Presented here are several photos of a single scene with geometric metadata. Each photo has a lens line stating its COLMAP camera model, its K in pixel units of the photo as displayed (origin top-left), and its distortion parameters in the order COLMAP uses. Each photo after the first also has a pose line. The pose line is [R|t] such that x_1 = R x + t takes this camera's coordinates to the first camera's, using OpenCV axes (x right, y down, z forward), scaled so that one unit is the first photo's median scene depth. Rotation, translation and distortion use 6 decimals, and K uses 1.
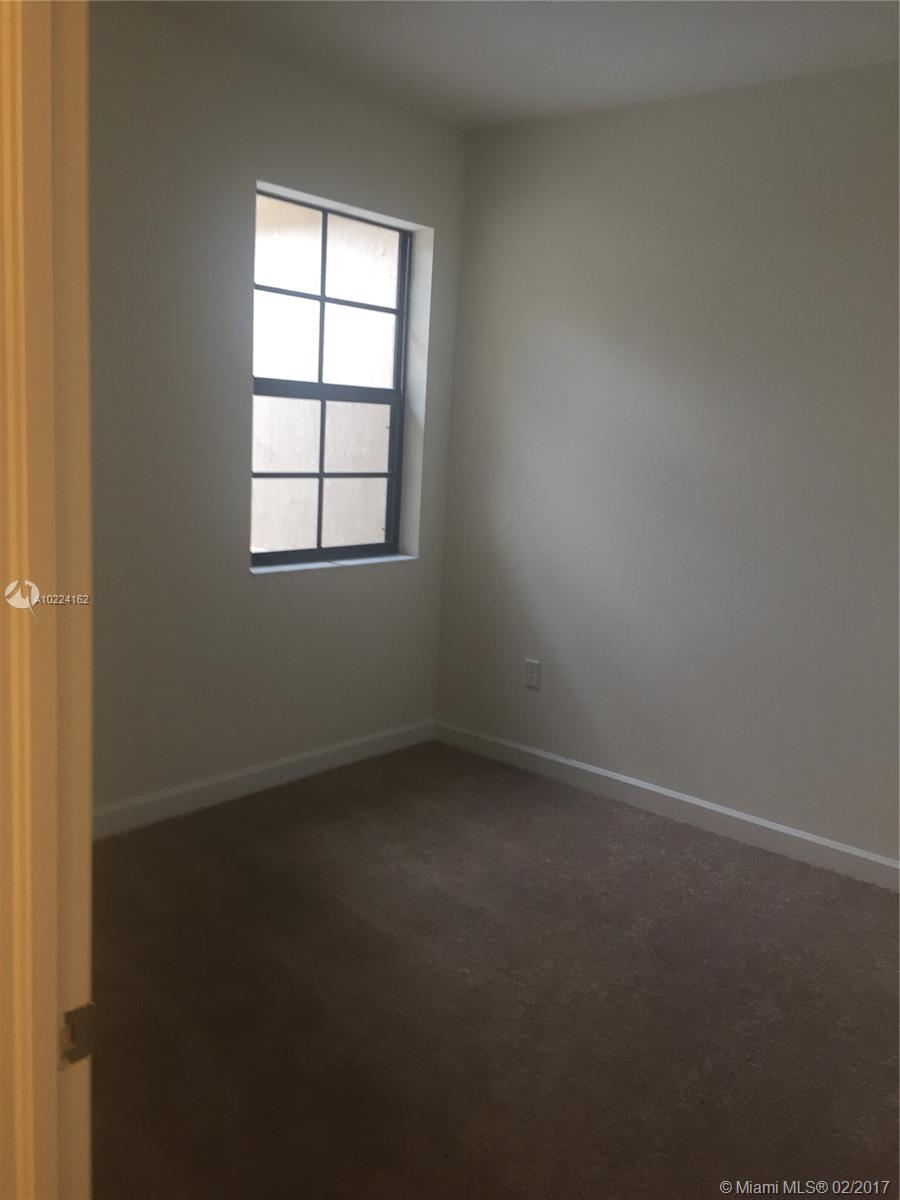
lens RADIAL K [[1012.5, 0, 451.6], [0, 1012.5, 594.7], [0, 0, 1]] dist [0.015883, 0.008521]
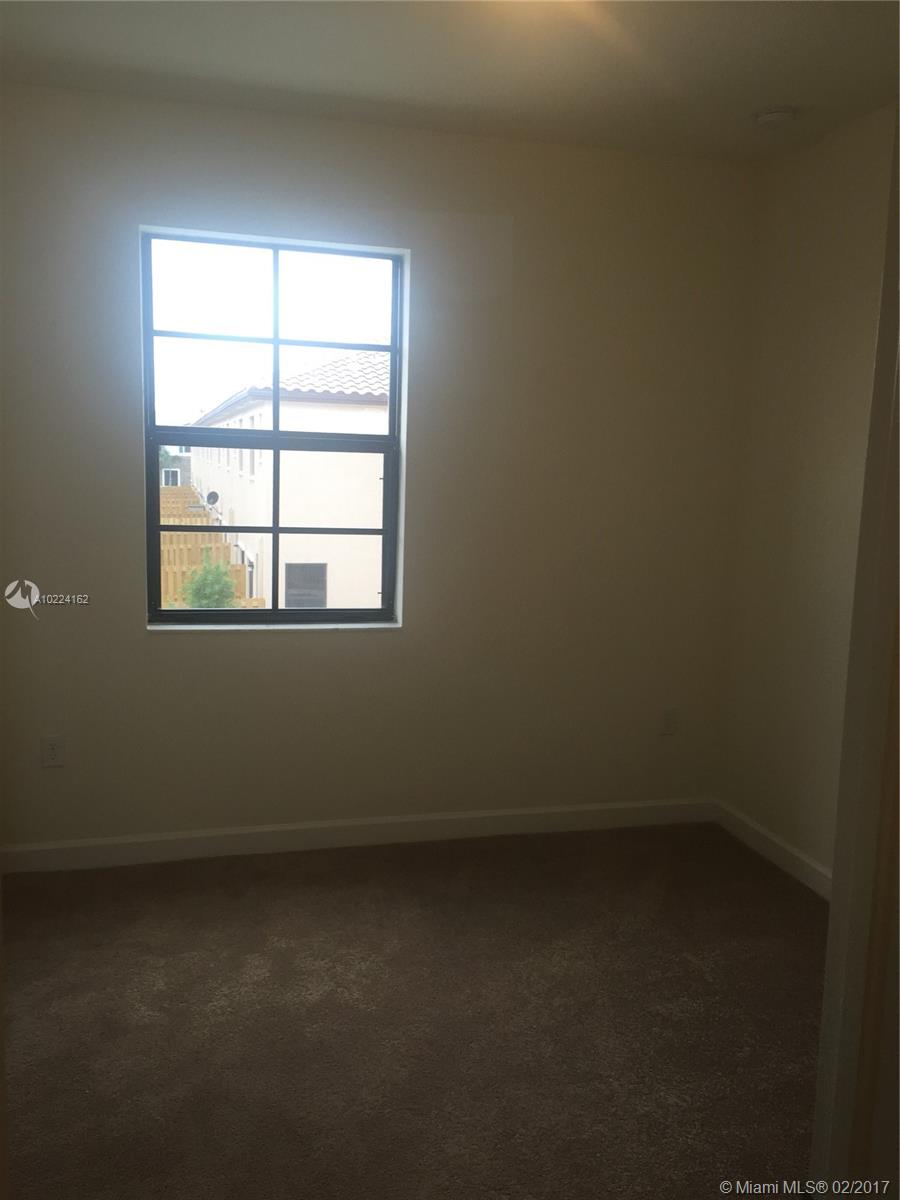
lens RADIAL K [[1012.5, 0, 449.2], [0, 1012.5, 610.9], [0, 0, 1]] dist [0.015883, 0.008521]
pose [[0.857506, 0.056034, -0.511413, 0.483526], [-0.076444, 0.996894, -0.018950, -0.039186], [0.508763, 0.055344, 0.859126, 0.289167]]
